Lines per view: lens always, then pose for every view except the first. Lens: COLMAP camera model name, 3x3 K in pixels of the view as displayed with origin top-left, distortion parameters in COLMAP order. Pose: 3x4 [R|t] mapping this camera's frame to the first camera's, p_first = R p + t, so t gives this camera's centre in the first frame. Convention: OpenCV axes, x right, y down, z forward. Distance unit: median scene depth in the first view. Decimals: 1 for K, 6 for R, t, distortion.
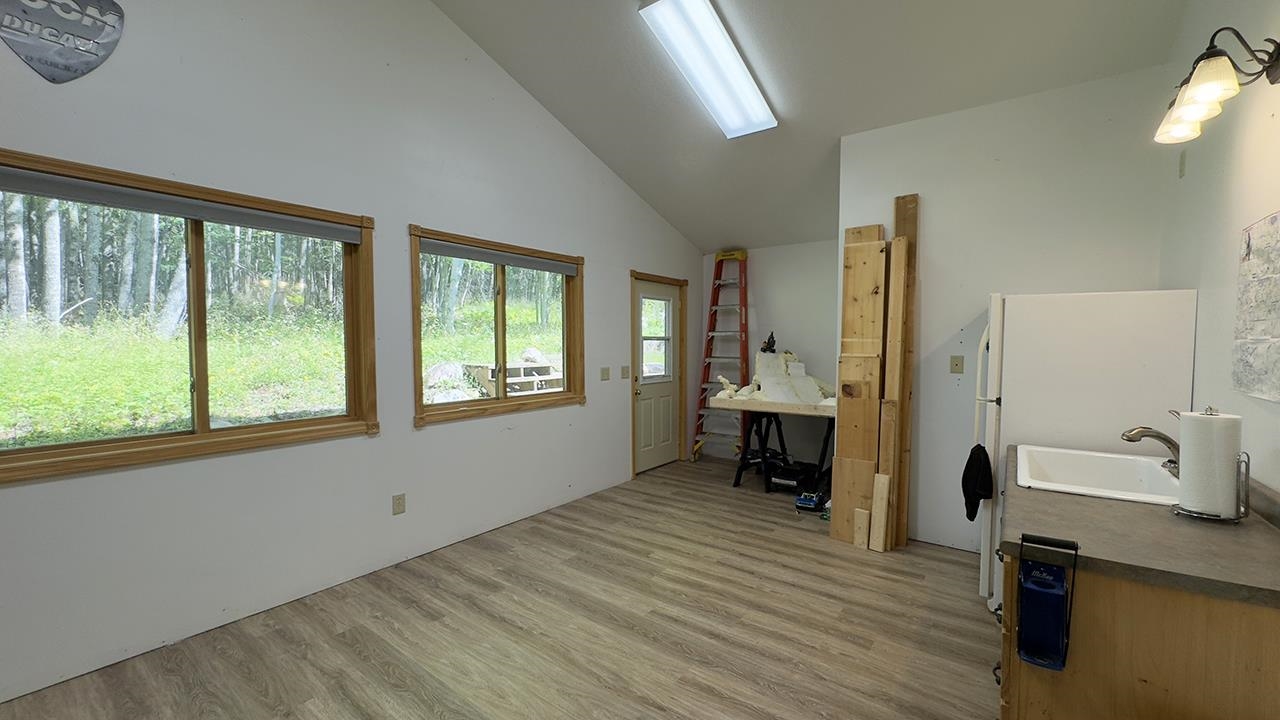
lens RADIAL K [[507.7, 0, 641.5], [0, 507.7, 358.8], [0, 0, 1]] dist [-0.001479, -0.000085]
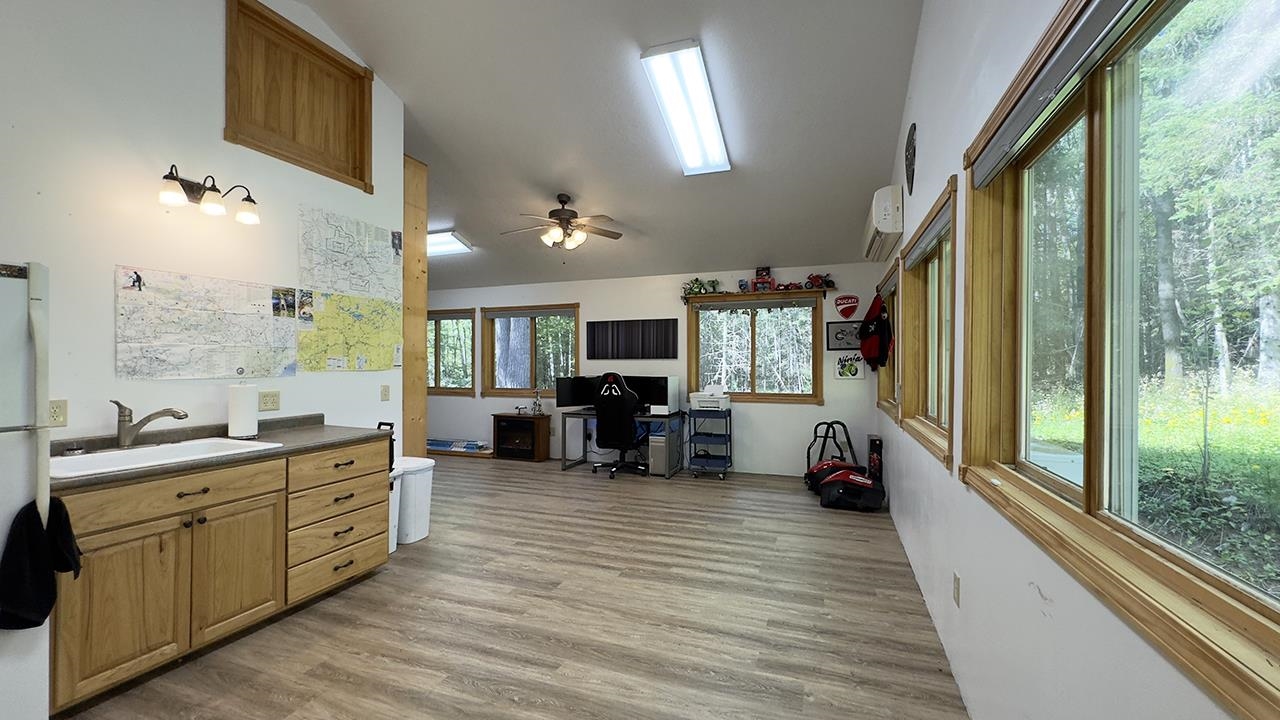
lens RADIAL K [[507.7, 0, 641.5], [0, 507.7, 358.8], [0, 0, 1]] dist [-0.001479, -0.000085]
pose [[-0.958609, -0.005276, -0.284676, 0.132697], [-0.013203, 0.999576, 0.025935, -0.032701], [0.284418, 0.028620, -0.958273, 1.901232]]
